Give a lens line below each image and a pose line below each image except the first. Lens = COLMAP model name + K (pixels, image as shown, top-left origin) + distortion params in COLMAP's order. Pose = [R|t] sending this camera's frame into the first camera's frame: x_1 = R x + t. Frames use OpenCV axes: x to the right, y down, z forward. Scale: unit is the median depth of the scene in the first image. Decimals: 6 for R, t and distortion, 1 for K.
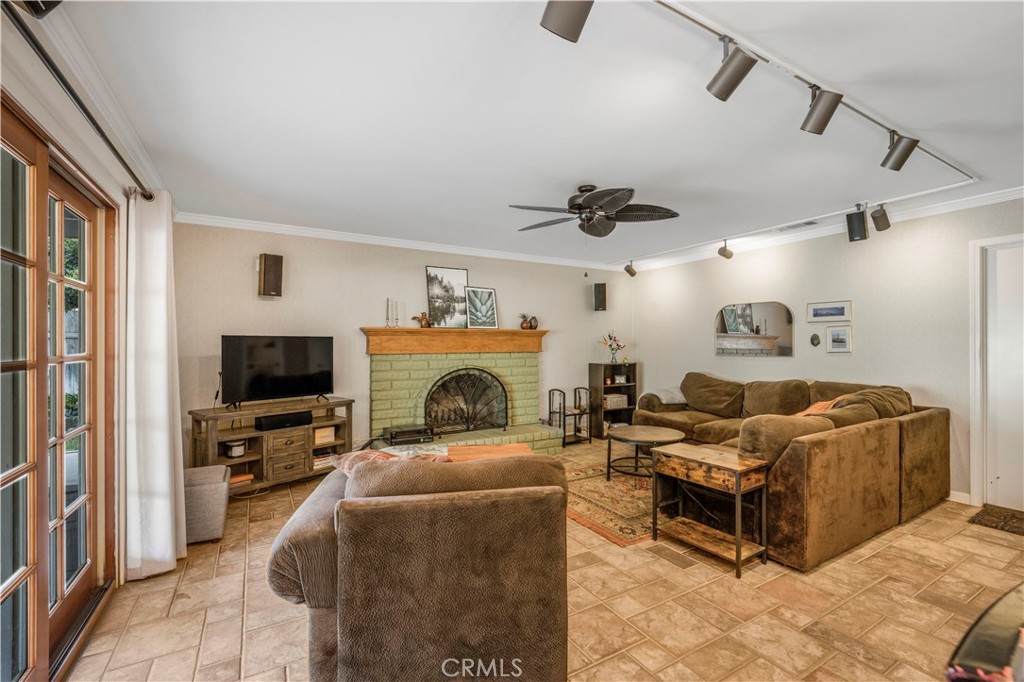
lens RADIAL K [[422.2, 0, 491.6], [0, 422.2, 345.8], [0, 0, 1]] dist [-0.012603, 0.000048]
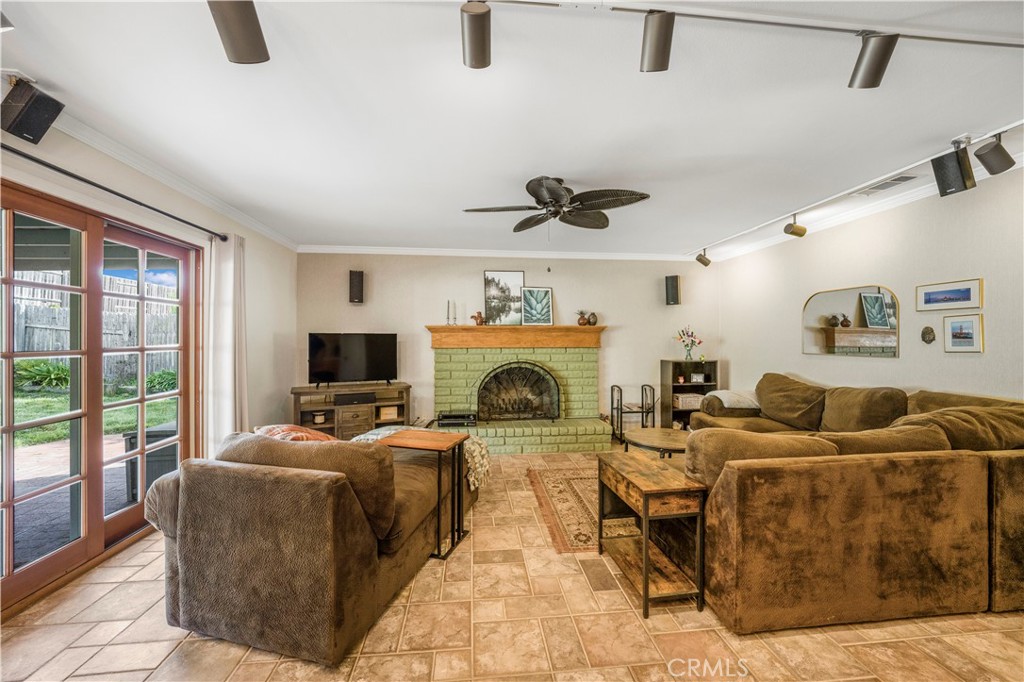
lens RADIAL K [[377.4, 0, 512.0], [0, 377.4, 341.0], [0, 0, 1]] dist [-0.024254, 0.005424]
pose [[0.920418, 0.002803, -0.390926, 0.325553], [-0.002889, 0.999996, 0.000366, -0.001336], [0.390925, 0.000793, 0.920422, 0.104891]]
